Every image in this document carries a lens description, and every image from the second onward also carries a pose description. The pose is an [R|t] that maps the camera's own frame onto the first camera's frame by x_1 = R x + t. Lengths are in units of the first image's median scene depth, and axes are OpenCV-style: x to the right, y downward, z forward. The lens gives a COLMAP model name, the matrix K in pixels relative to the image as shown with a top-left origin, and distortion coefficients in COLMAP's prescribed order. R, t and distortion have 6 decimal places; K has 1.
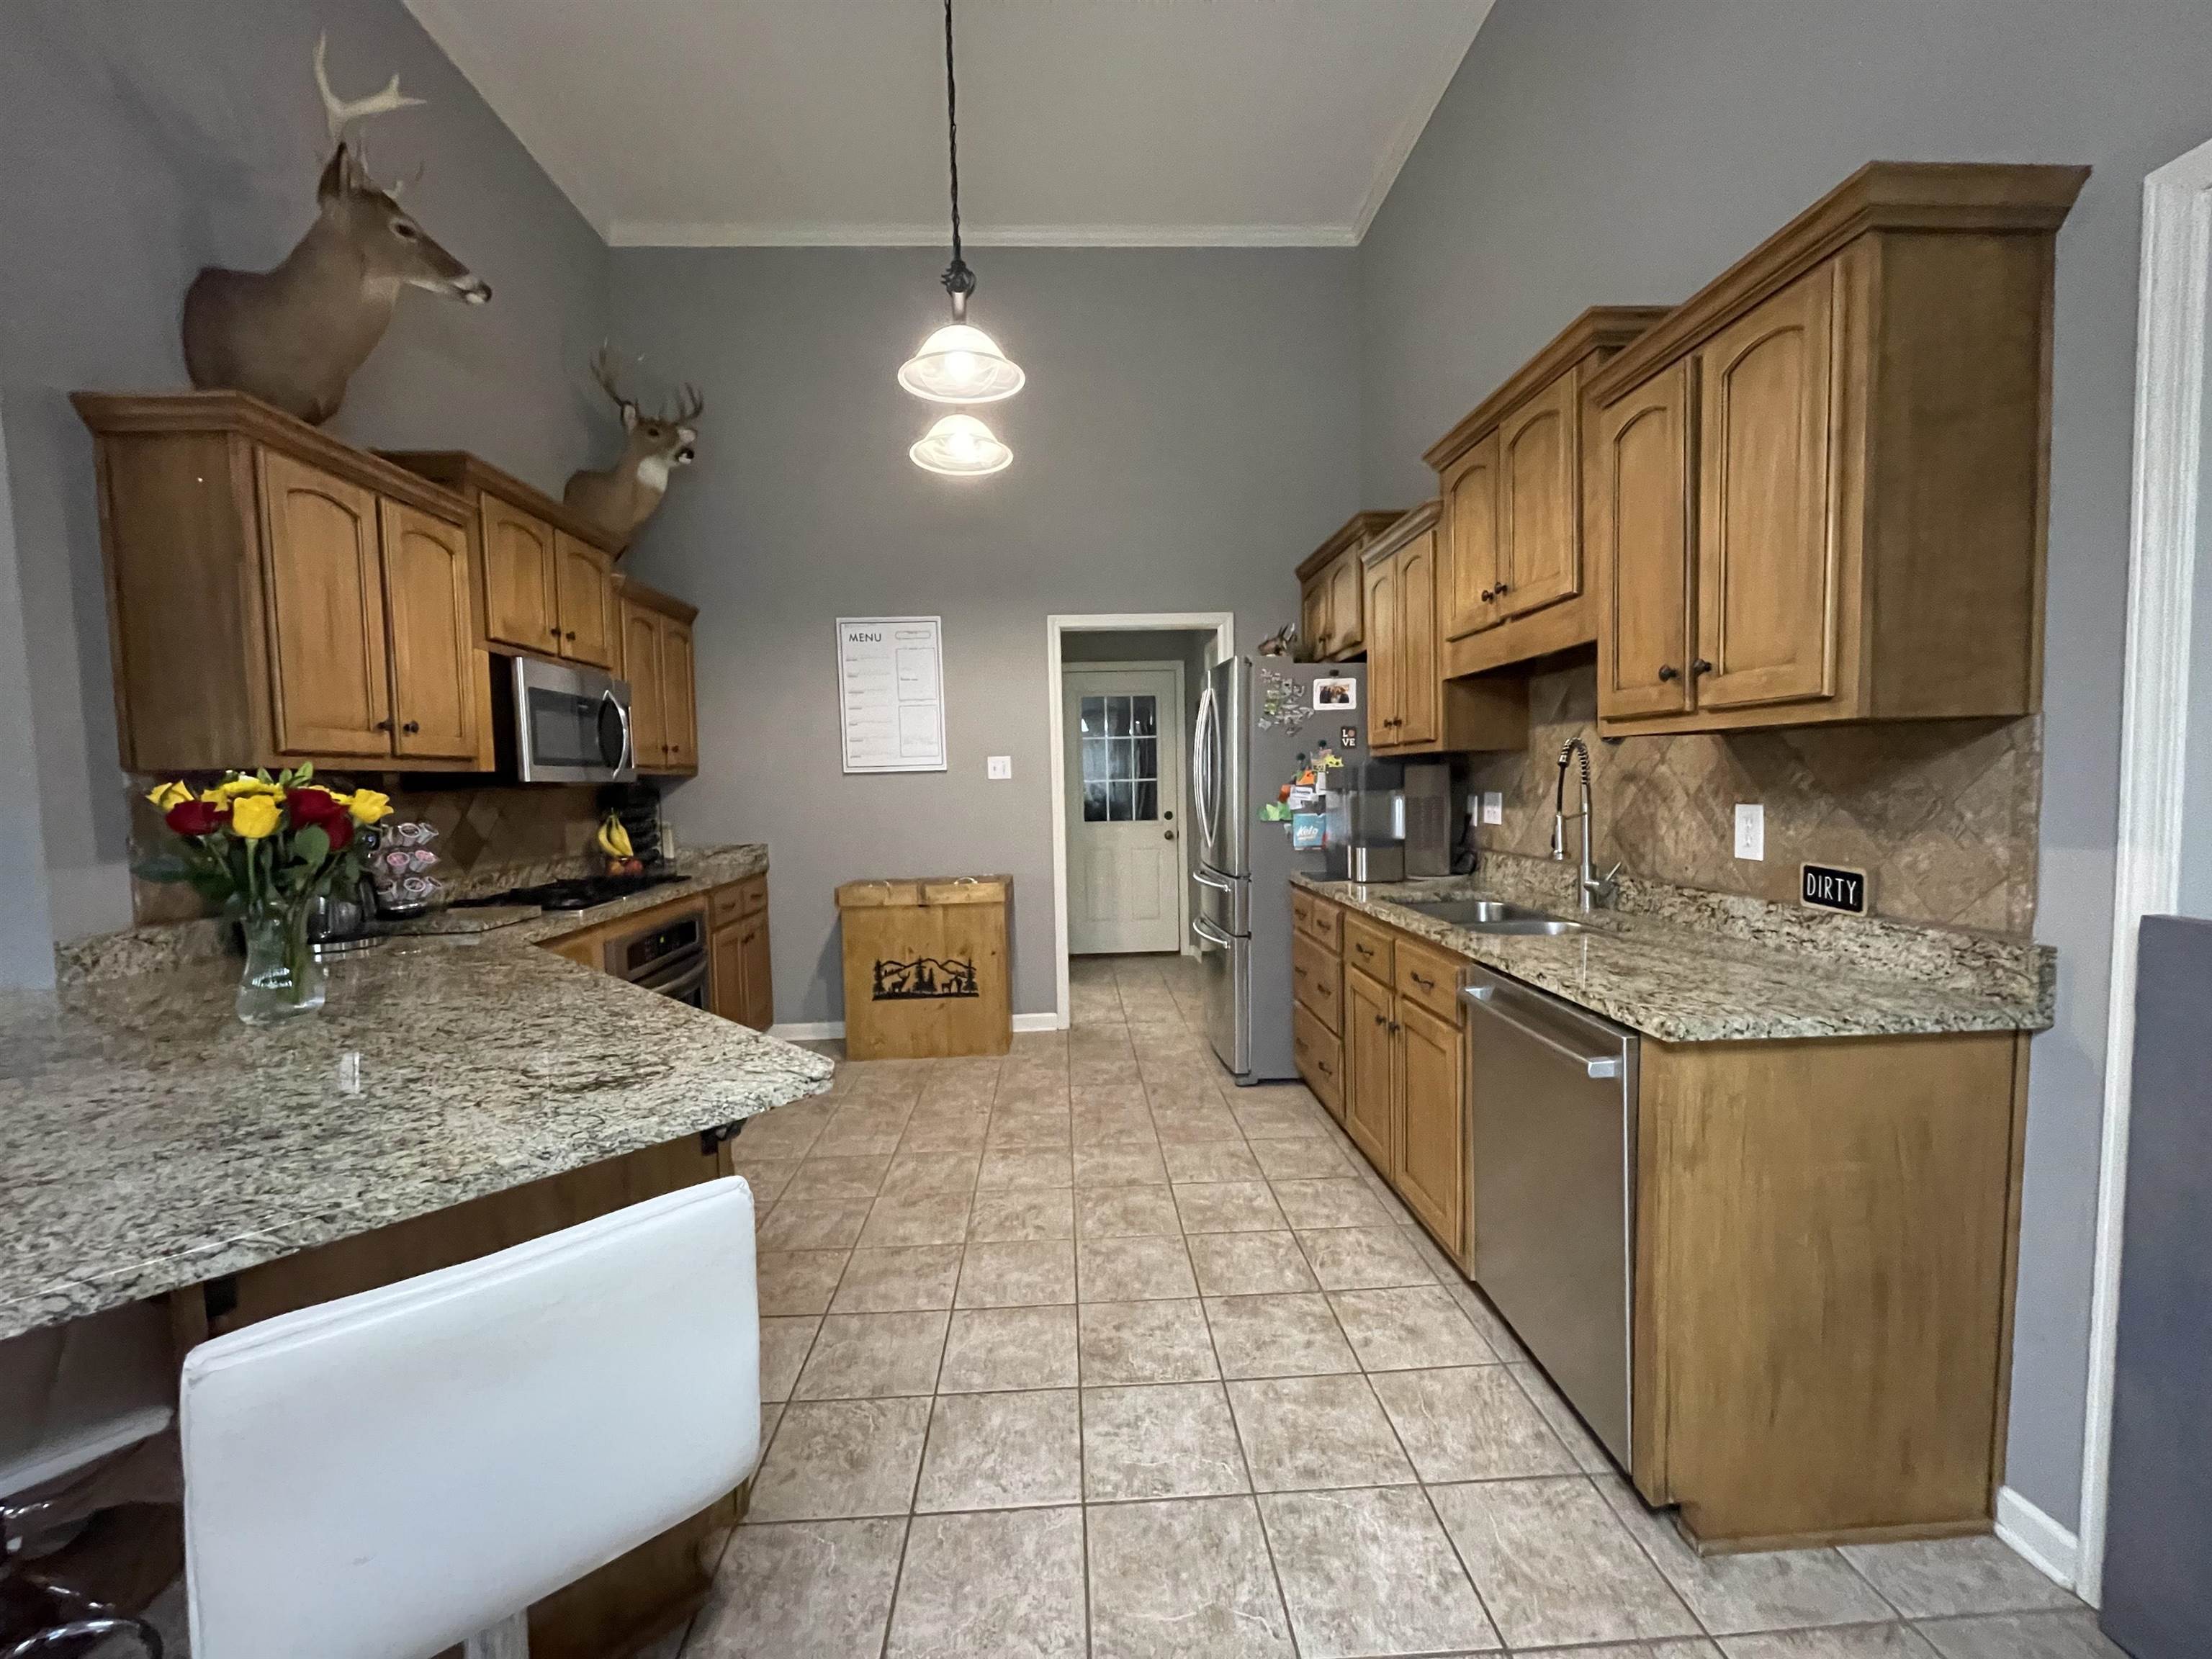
lens RADIAL K [[898.8, 0, 1104.9], [0, 898.8, 825.4], [0, 0, 1]] dist [-0.003610, -0.000151]
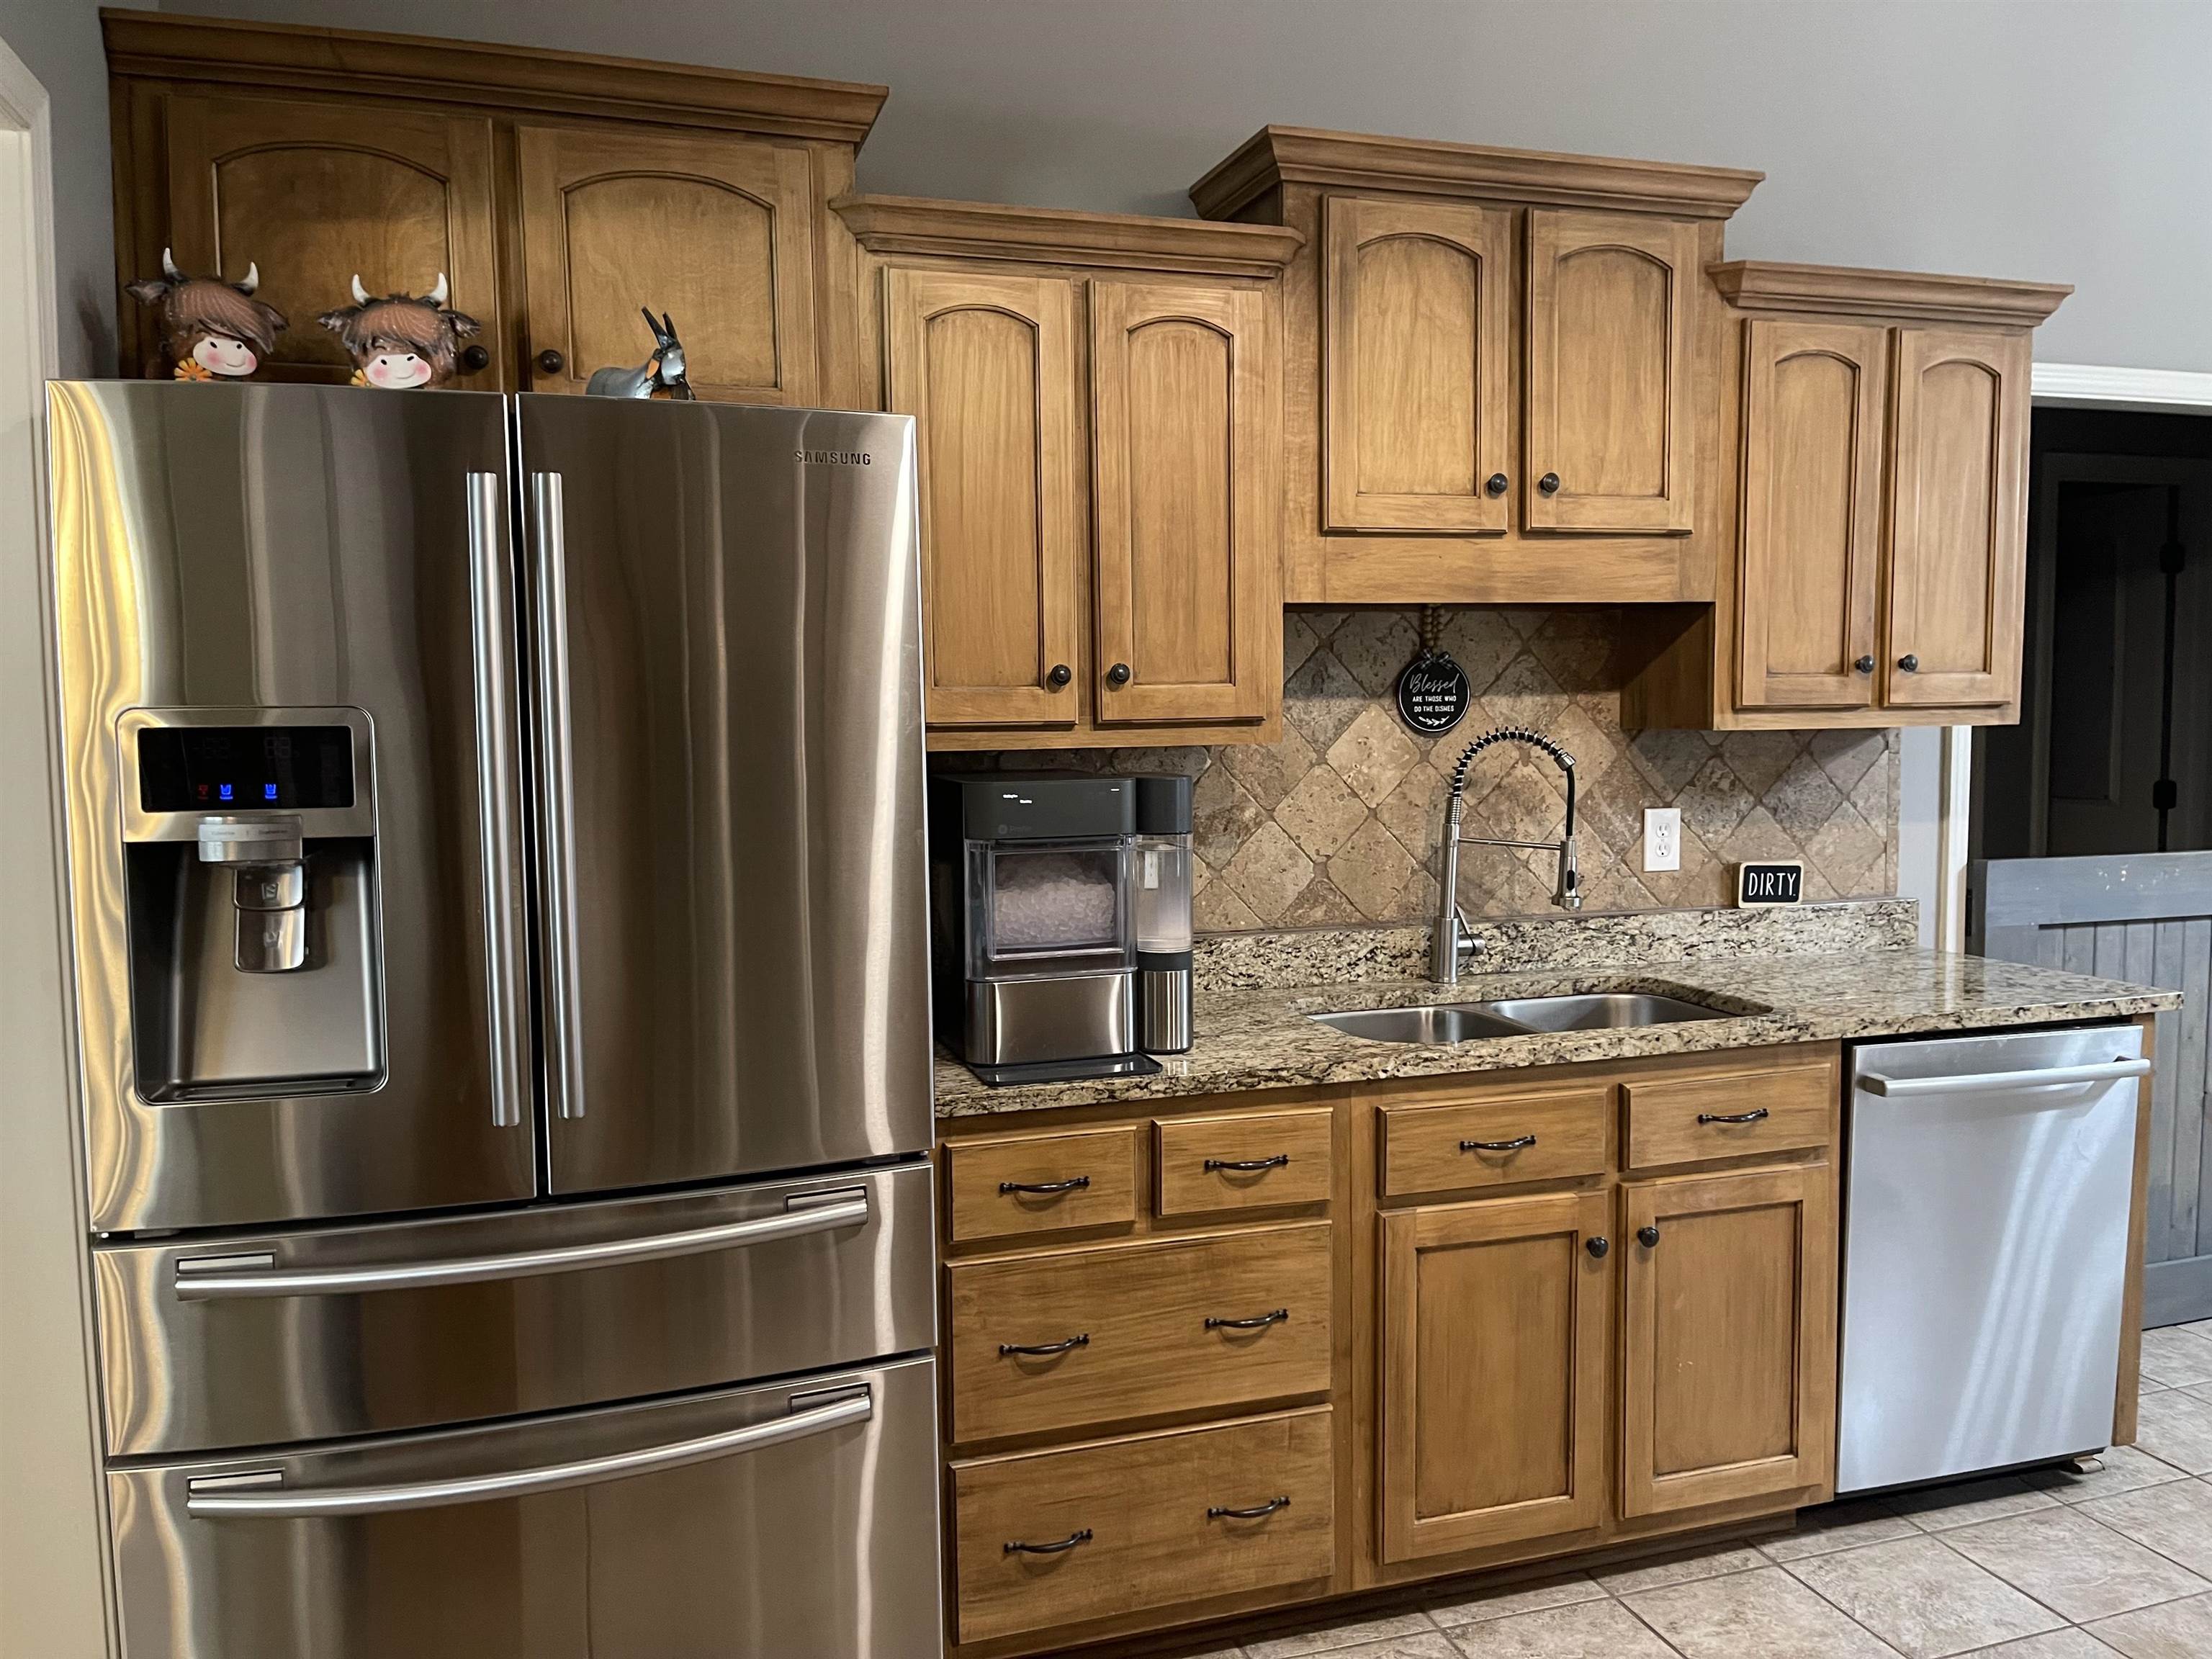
lens RADIAL K [[1665.0, 0, 1106.7], [0, 1665.0, 839.1], [0, 0, 1]] dist [0.011437, 0.001836]
pose [[-0.231808, -0.058111, 0.971024, -0.831642], [0.070896, 0.994550, 0.076443, -0.175039], [-0.970175, 0.086562, -0.226425, 2.113724]]
